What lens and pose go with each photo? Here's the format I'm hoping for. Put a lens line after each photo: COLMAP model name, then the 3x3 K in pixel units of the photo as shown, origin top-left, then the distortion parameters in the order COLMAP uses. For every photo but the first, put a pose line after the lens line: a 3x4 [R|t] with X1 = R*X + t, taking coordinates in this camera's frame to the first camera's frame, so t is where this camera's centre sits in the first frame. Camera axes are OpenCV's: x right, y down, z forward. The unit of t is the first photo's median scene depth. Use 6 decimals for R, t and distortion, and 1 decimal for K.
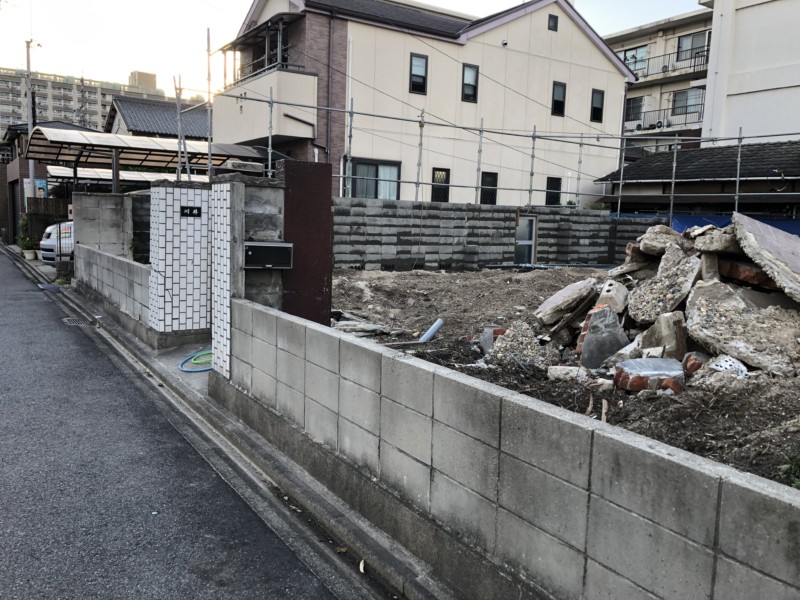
lens RADIAL K [[657.6, 0, 395.7], [0, 657.6, 295.0], [0, 0, 1]] dist [0.013508, 0.001548]
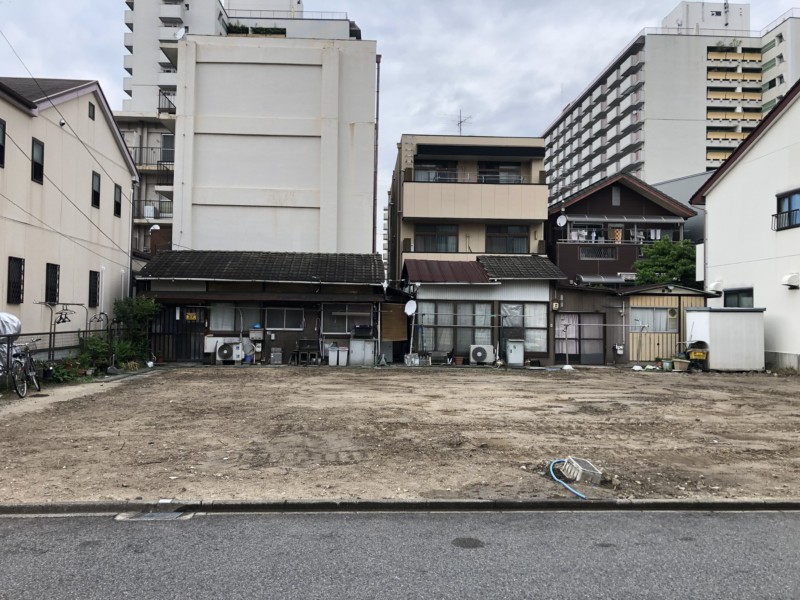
lens RADIAL K [[649.9, 0, 390.9], [0, 649.9, 310.7], [0, 0, 1]] dist [0.006906, -0.015738]
pose [[0.498287, -0.016917, 0.866847, -0.411935], [0.104451, 0.993699, -0.040649, -0.047829], [-0.860698, 0.110797, 0.496914, 0.214116]]
